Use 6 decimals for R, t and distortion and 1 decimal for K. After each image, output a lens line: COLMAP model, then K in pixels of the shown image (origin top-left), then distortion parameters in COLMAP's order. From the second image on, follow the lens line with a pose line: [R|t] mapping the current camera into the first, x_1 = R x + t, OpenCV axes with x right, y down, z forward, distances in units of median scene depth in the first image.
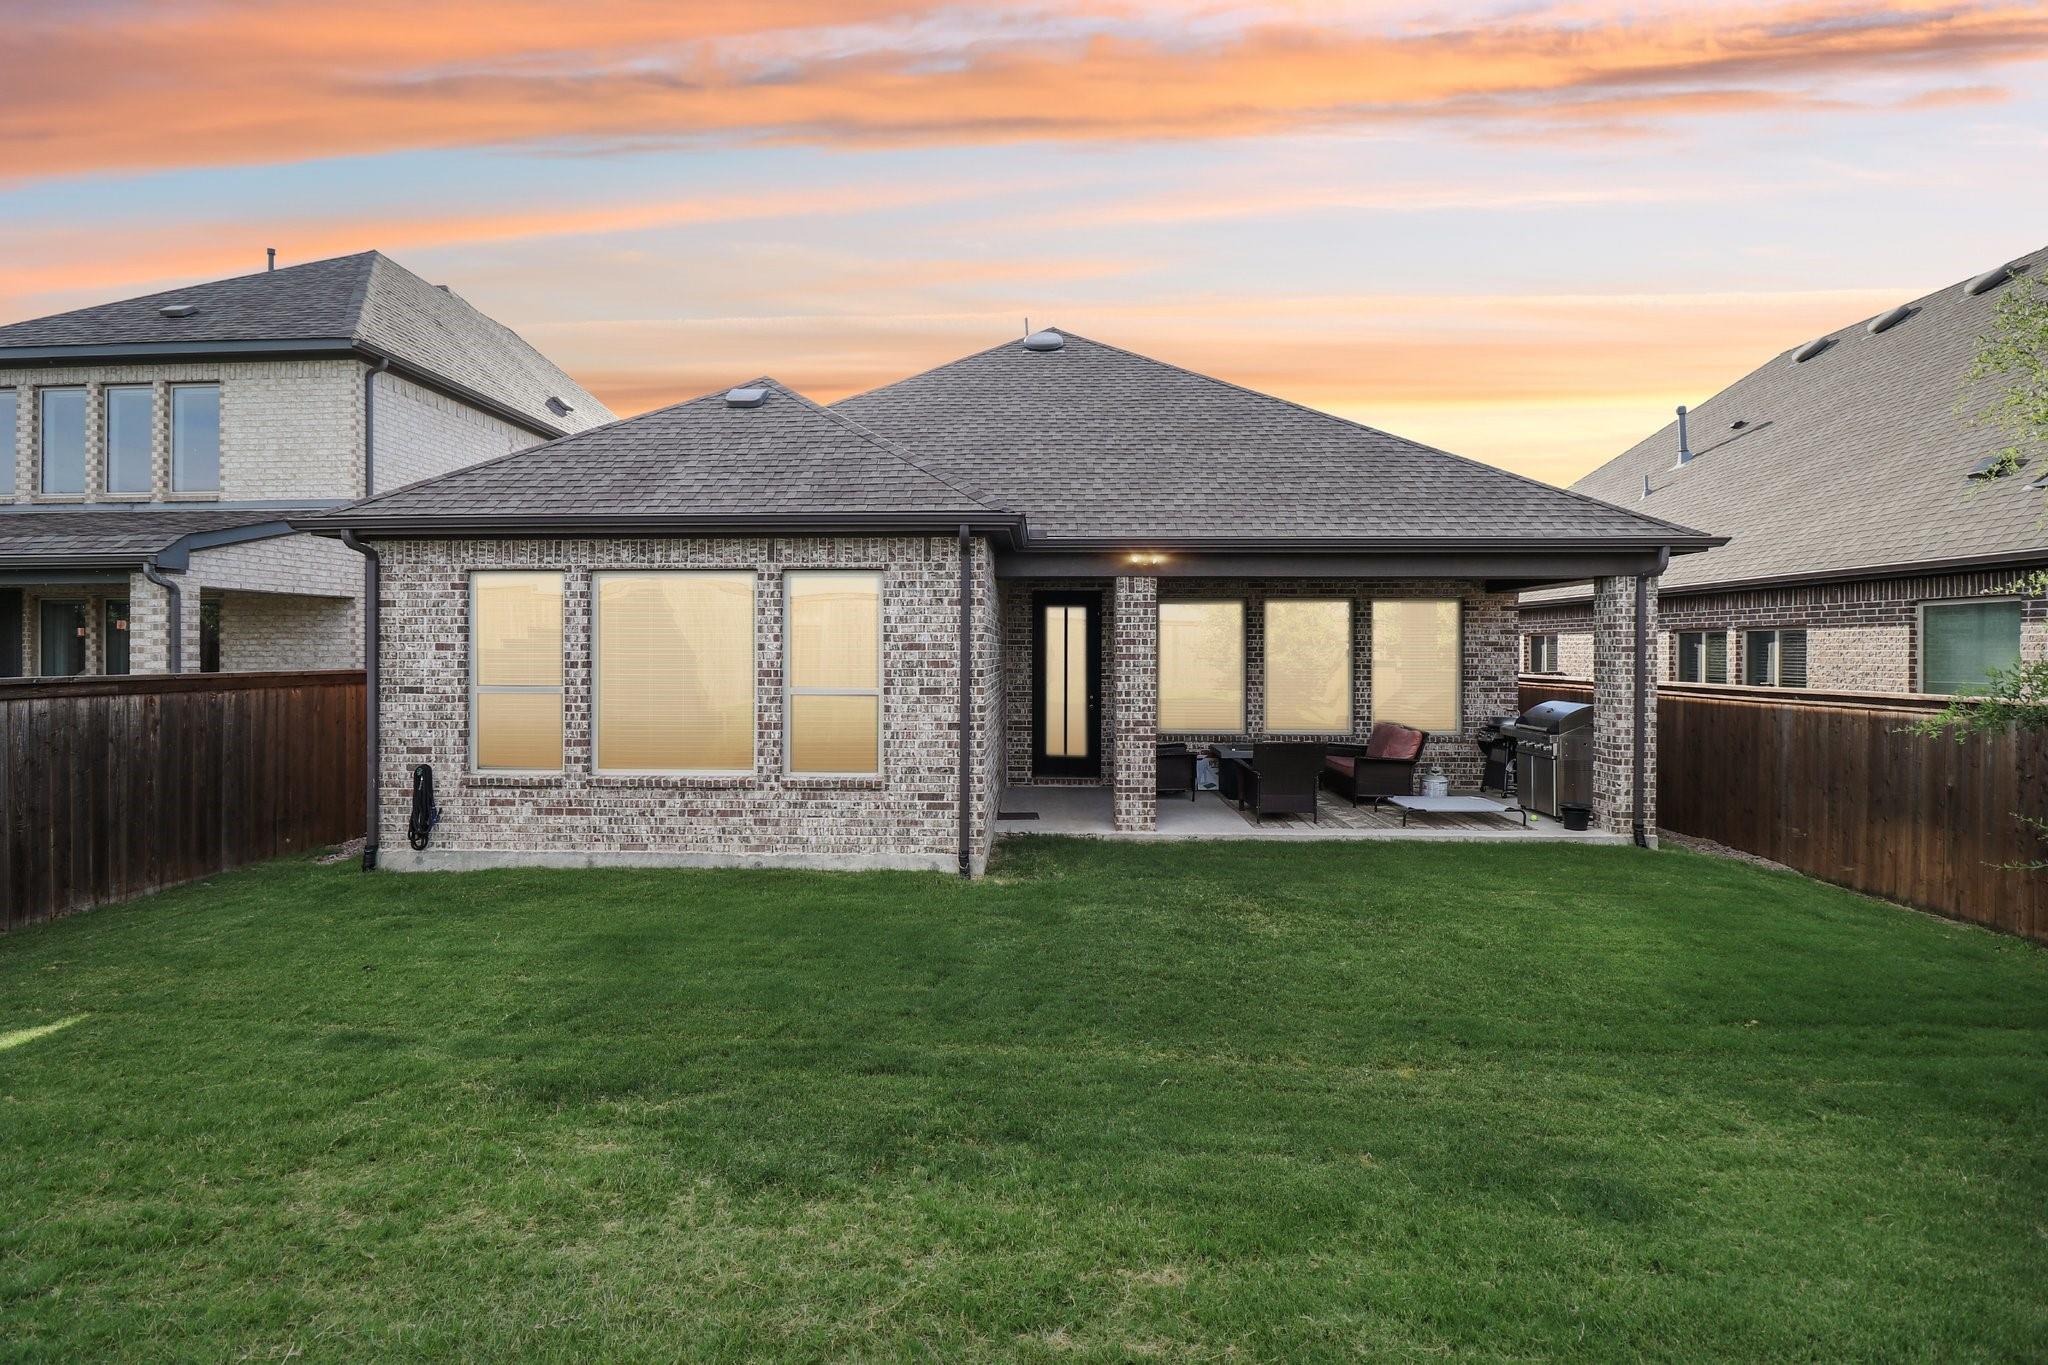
lens RADIAL K [[954.0, 0, 1019.7], [0, 954.0, 670.3], [0, 0, 1]] dist [0.001129, 0.003159]
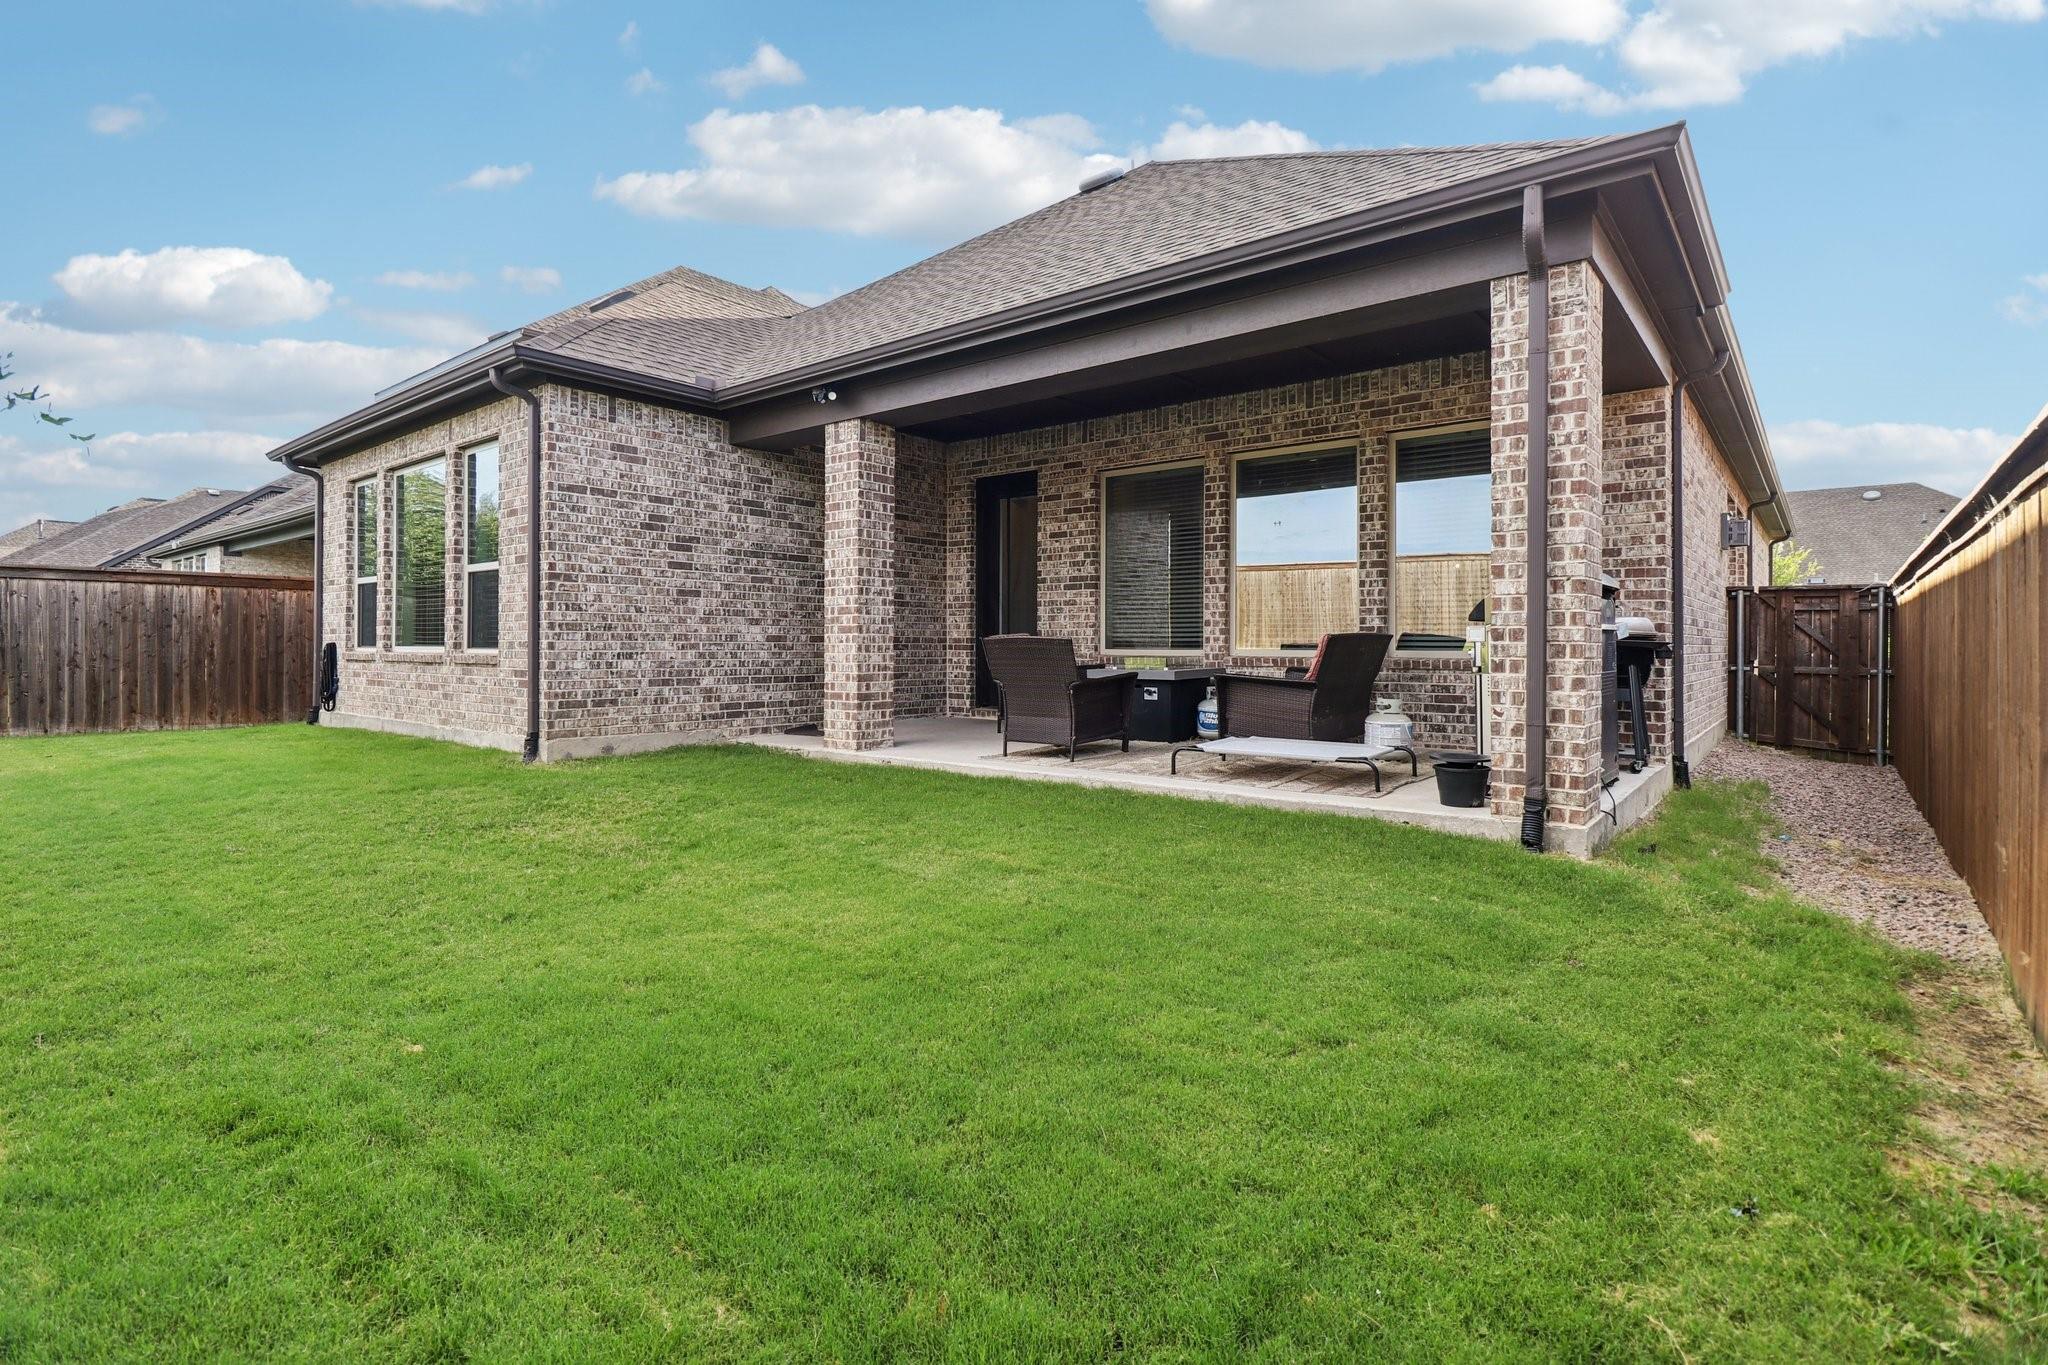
lens RADIAL K [[990.3, 0, 1026.7], [0, 990.3, 667.5], [0, 0, 1]] dist [0.004984, 0.000287]
pose [[0.792835, 0.012231, -0.609313, 0.791126], [-0.013331, 0.999907, 0.002725, 0.104970], [0.609290, 0.005962, 0.792925, 0.485036]]
